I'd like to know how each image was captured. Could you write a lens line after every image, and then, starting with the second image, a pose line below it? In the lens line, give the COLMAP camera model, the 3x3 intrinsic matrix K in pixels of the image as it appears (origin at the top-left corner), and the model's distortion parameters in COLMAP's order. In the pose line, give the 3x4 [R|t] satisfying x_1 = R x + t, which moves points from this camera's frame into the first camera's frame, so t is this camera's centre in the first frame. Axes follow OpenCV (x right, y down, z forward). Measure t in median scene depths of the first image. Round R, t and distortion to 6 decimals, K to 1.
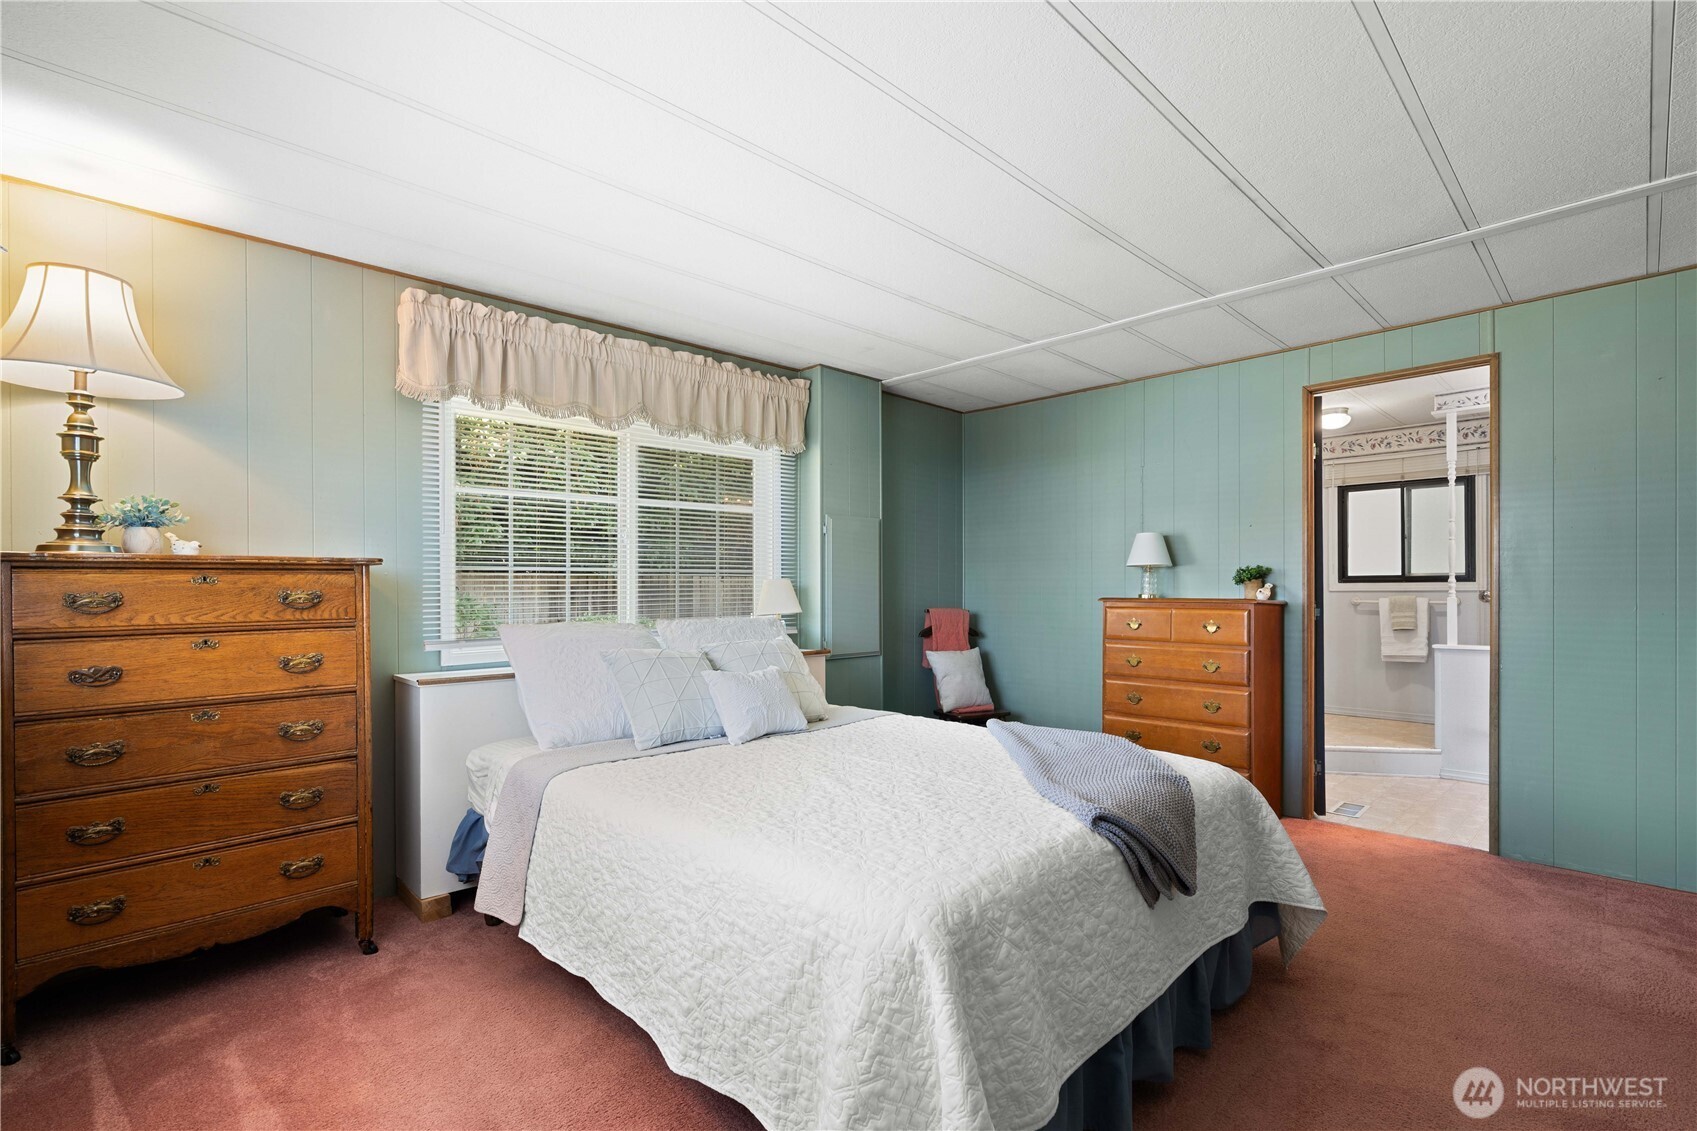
lens RADIAL K [[779.7, 0, 851.3], [0, 779.7, 578.1], [0, 0, 1]] dist [-0.005172, 0.003406]
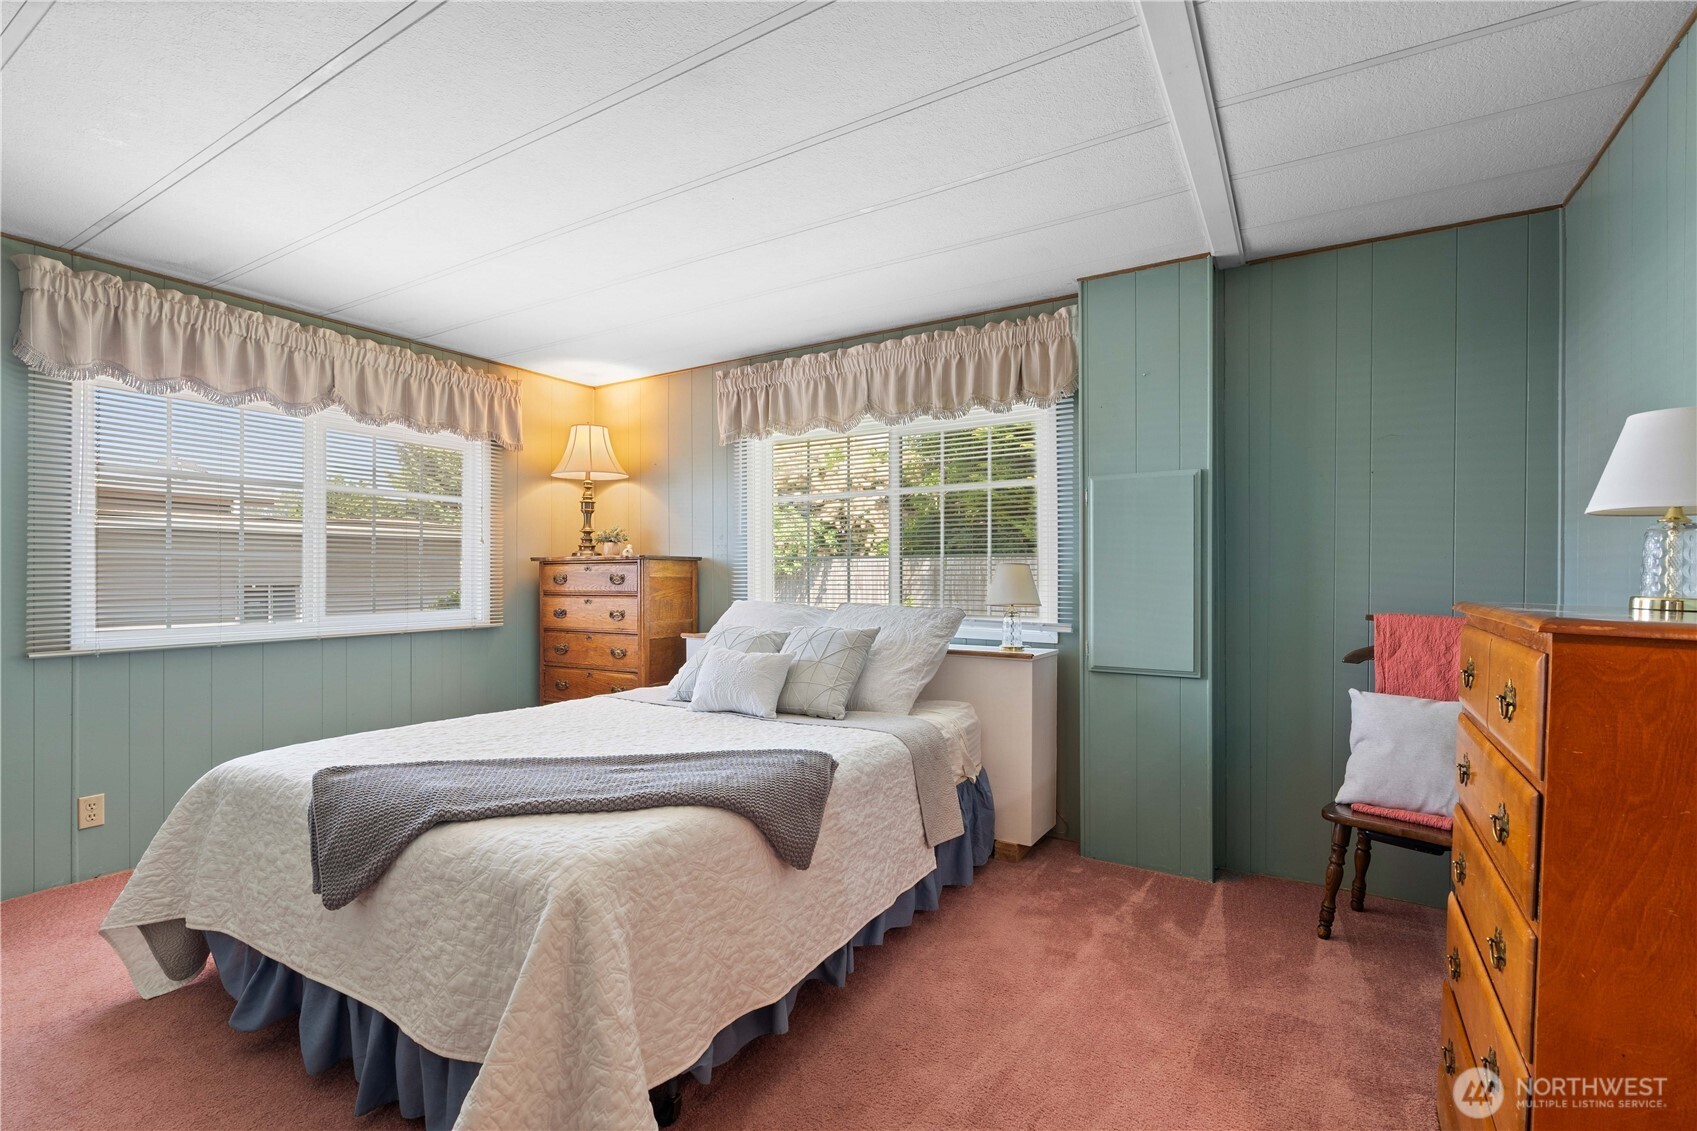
lens RADIAL K [[779.7, 0, 847.3], [0, 779.7, 573.2], [0, 0, 1]] dist [-0.005172, 0.003406]
pose [[0.236462, -0.000491, -0.971641, 1.183866], [0.008308, 0.999964, 0.001516, 0.015248], [0.971605, -0.008431, 0.236458, 1.112202]]
